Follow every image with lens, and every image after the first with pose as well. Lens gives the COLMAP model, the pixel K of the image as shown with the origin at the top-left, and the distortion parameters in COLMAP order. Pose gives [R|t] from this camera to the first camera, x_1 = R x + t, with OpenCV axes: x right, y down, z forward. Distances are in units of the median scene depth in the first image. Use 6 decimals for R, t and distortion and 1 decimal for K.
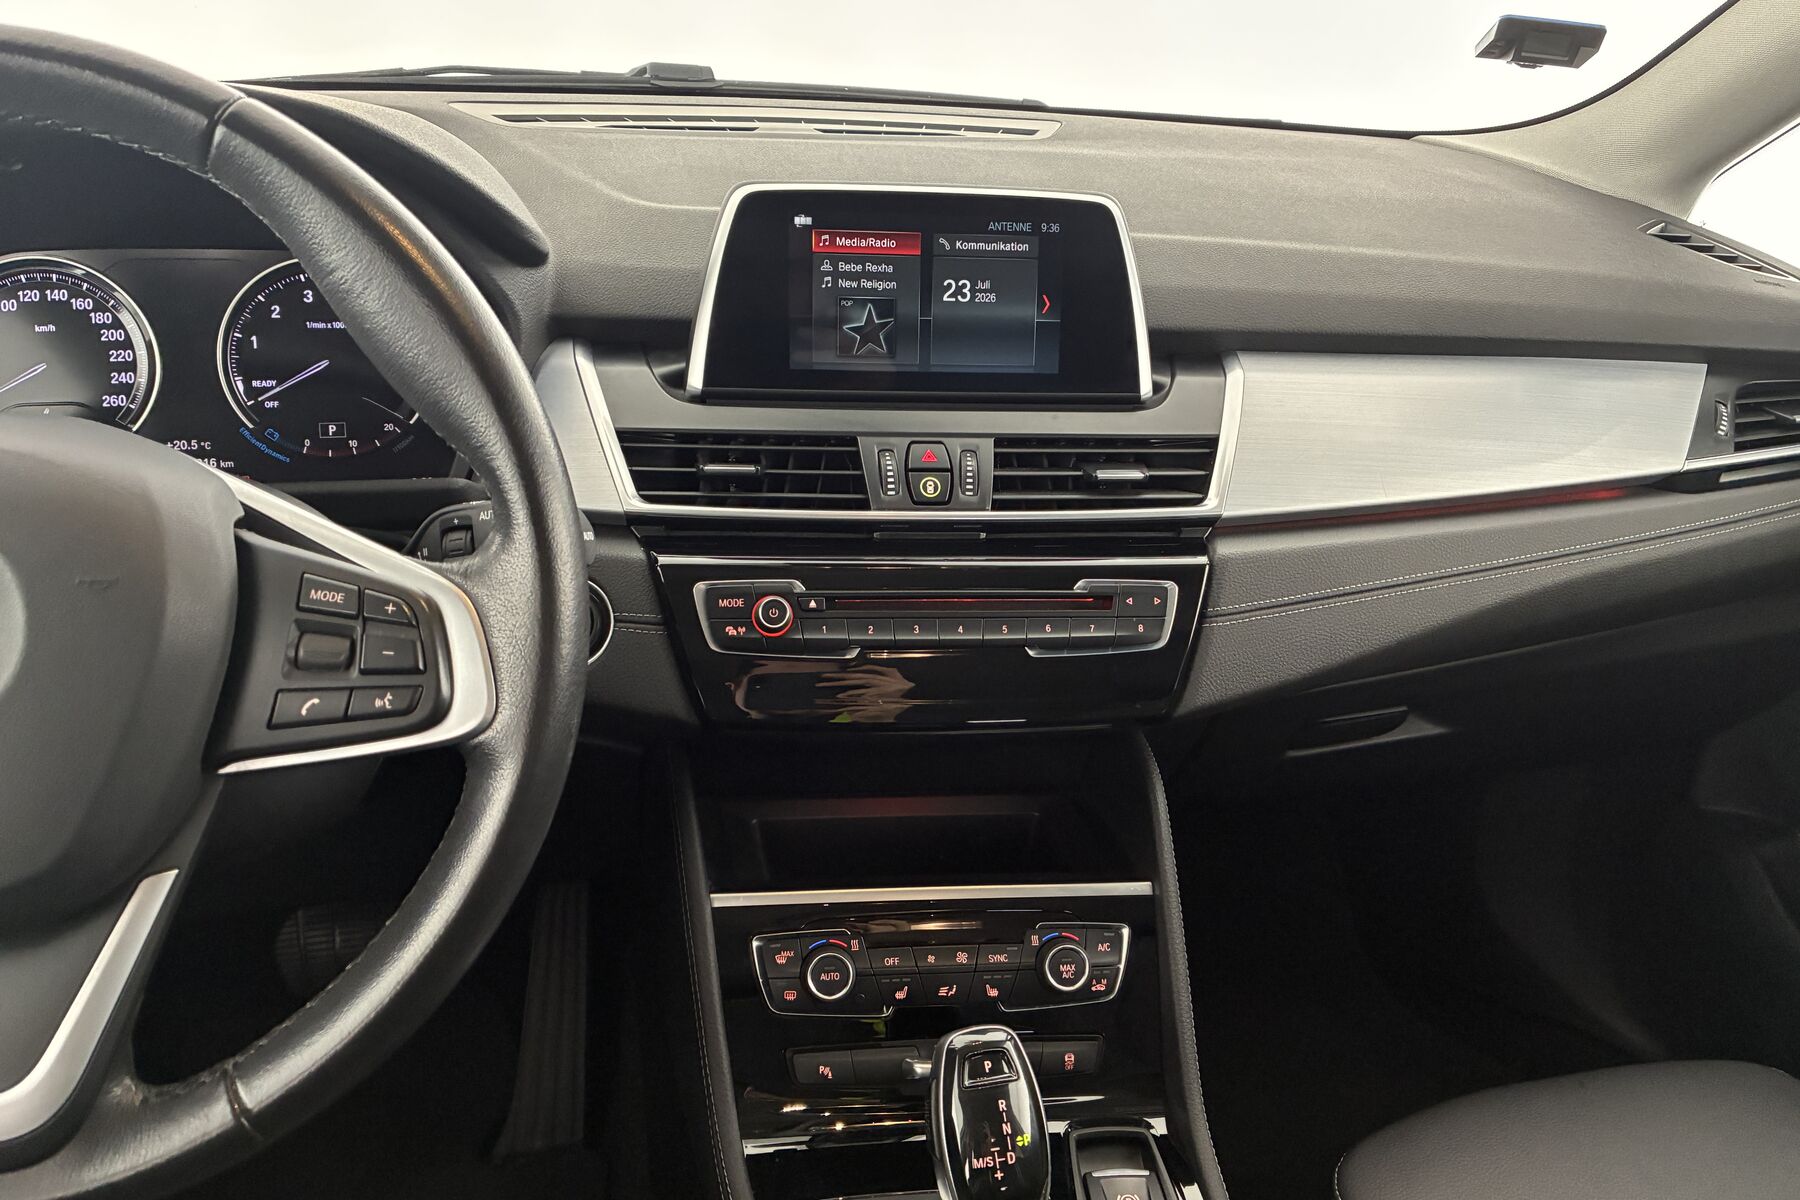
lens RADIAL K [[1370.1, 0, 899.4], [0, 1370.1, 588.7], [0, 0, 1]] dist [0.022596, -0.001980]
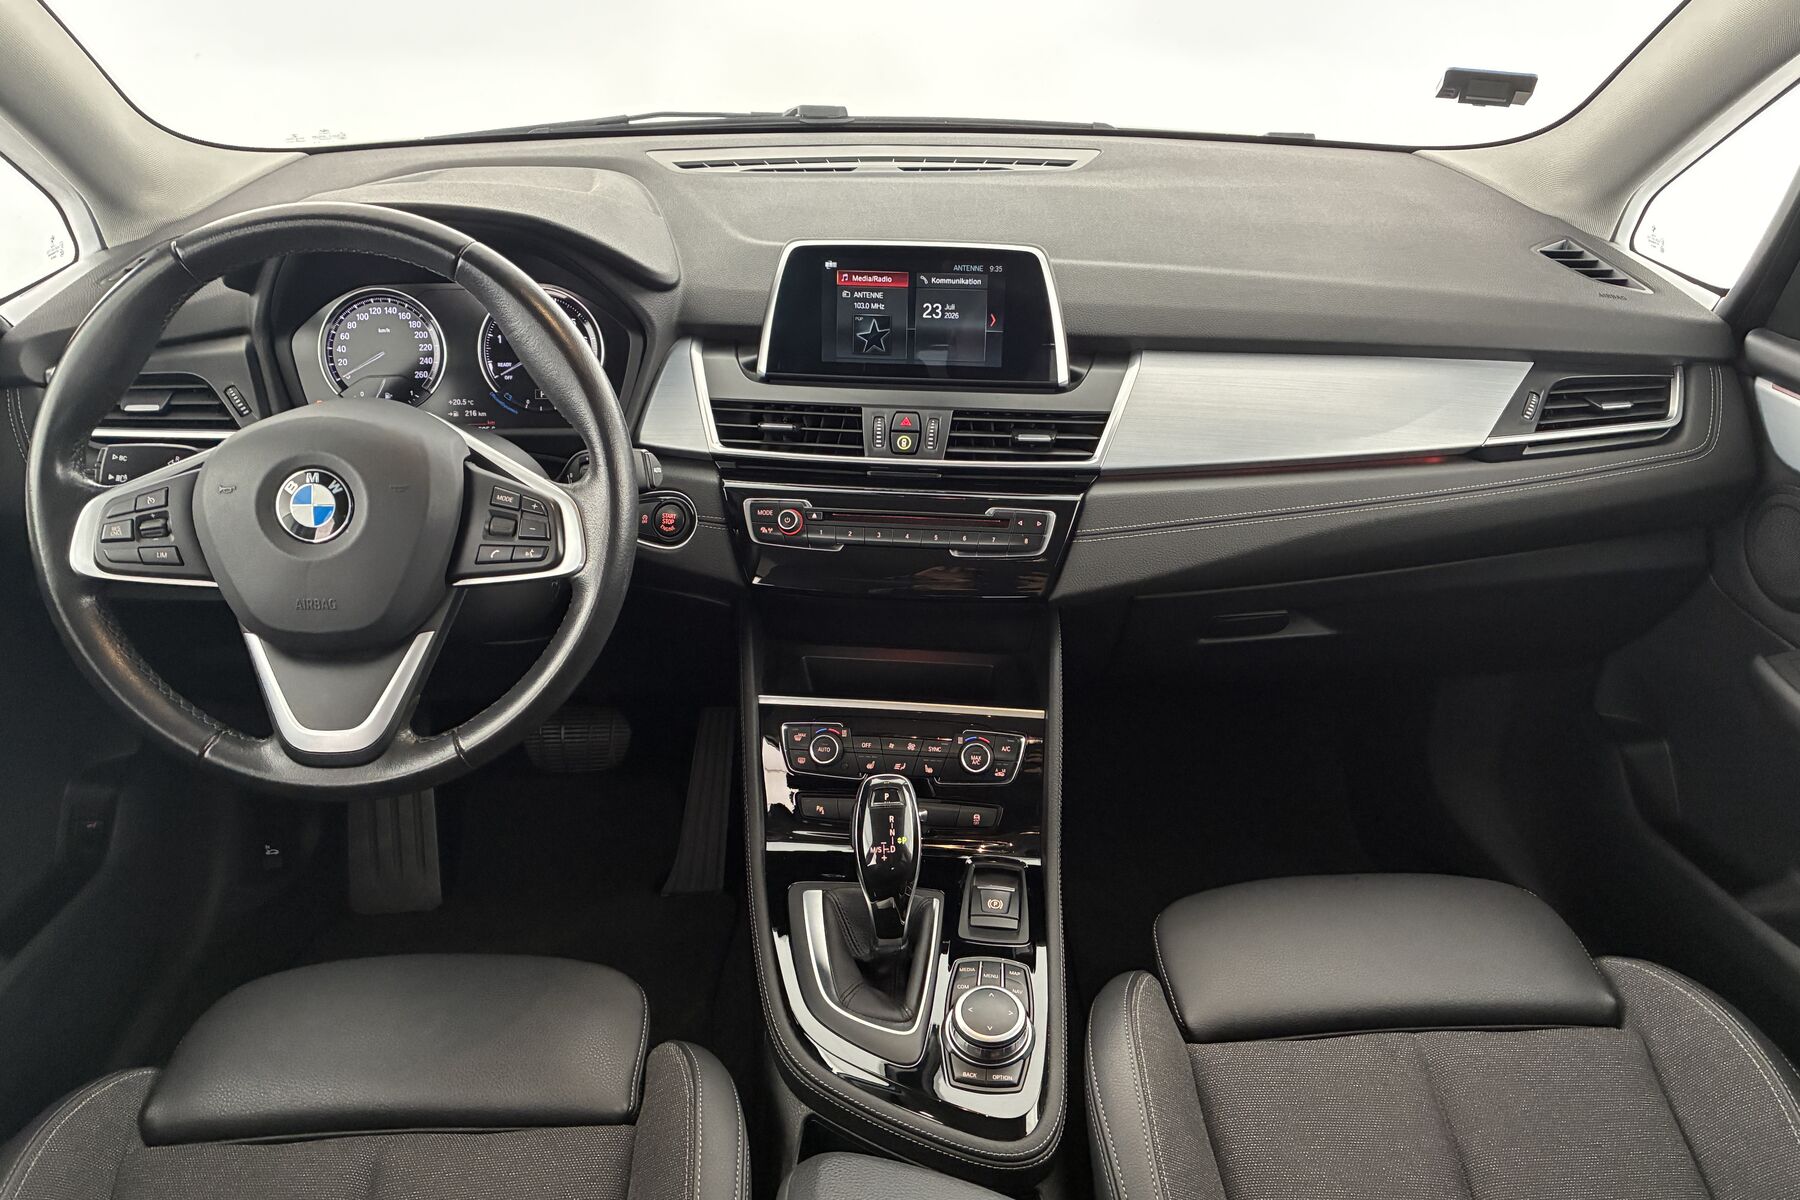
lens RADIAL K [[1355.1, 0, 900.0], [0, 1355.1, 600.0], [0, 0, 1]] dist [0.038204, -0.005163]
pose [[0.978015, 0.058422, -0.200185, 0.328169], [-0.043538, 0.996005, 0.077965, -0.016376], [0.203940, -0.067535, 0.976651, -0.487997]]
